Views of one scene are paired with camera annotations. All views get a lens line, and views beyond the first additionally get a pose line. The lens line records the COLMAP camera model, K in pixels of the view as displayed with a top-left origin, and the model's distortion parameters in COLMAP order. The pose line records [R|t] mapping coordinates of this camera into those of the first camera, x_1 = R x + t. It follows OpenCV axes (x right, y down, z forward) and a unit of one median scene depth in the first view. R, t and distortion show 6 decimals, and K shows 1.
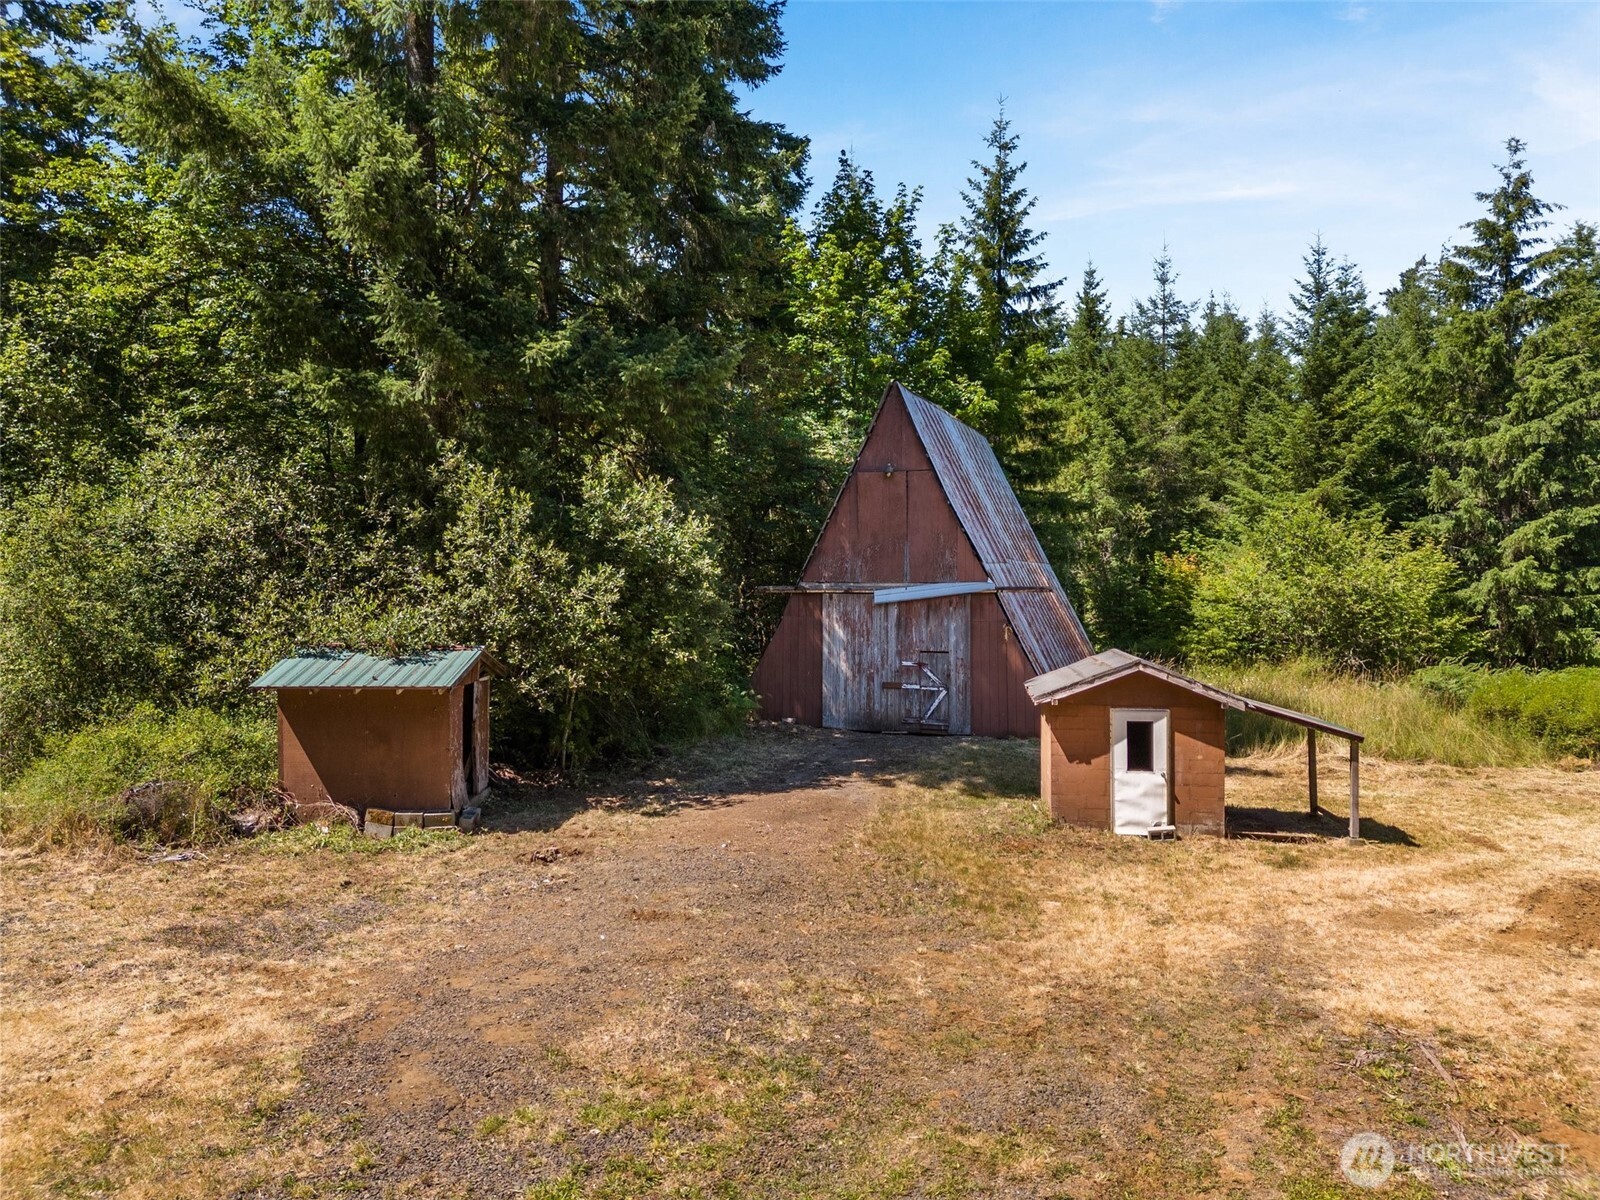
lens RADIAL K [[1186.7, 0, 800.0], [0, 1186.7, 600.0], [0, 0, 1]] dist [0.082428, -0.076207]
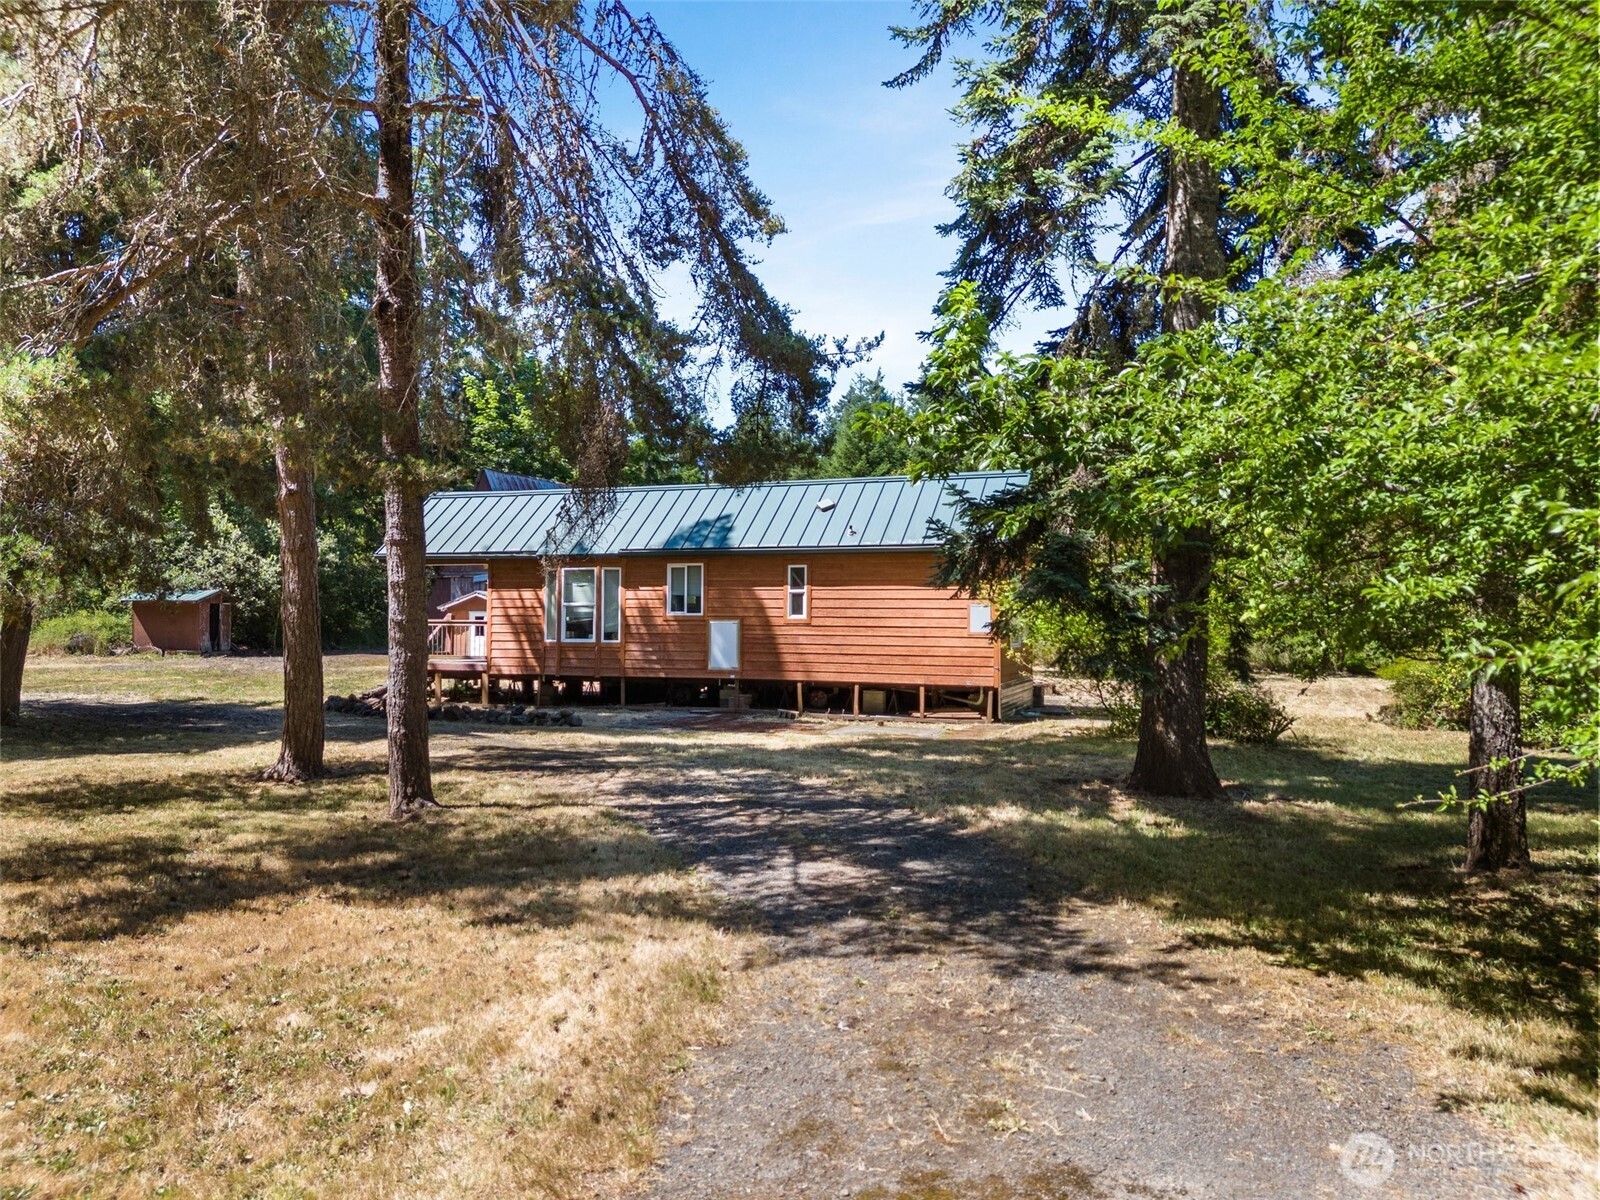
lens RADIAL K [[1186.7, 0, 800.0], [0, 1186.7, 600.0], [0, 0, 1]] dist [0.082428, -0.076207]
pose [[0.999793, -0.000613, -0.020360, 0.996052], [0.000442, 0.999965, -0.008390, 0.086567], [0.020364, 0.008379, 0.999758, -1.476998]]
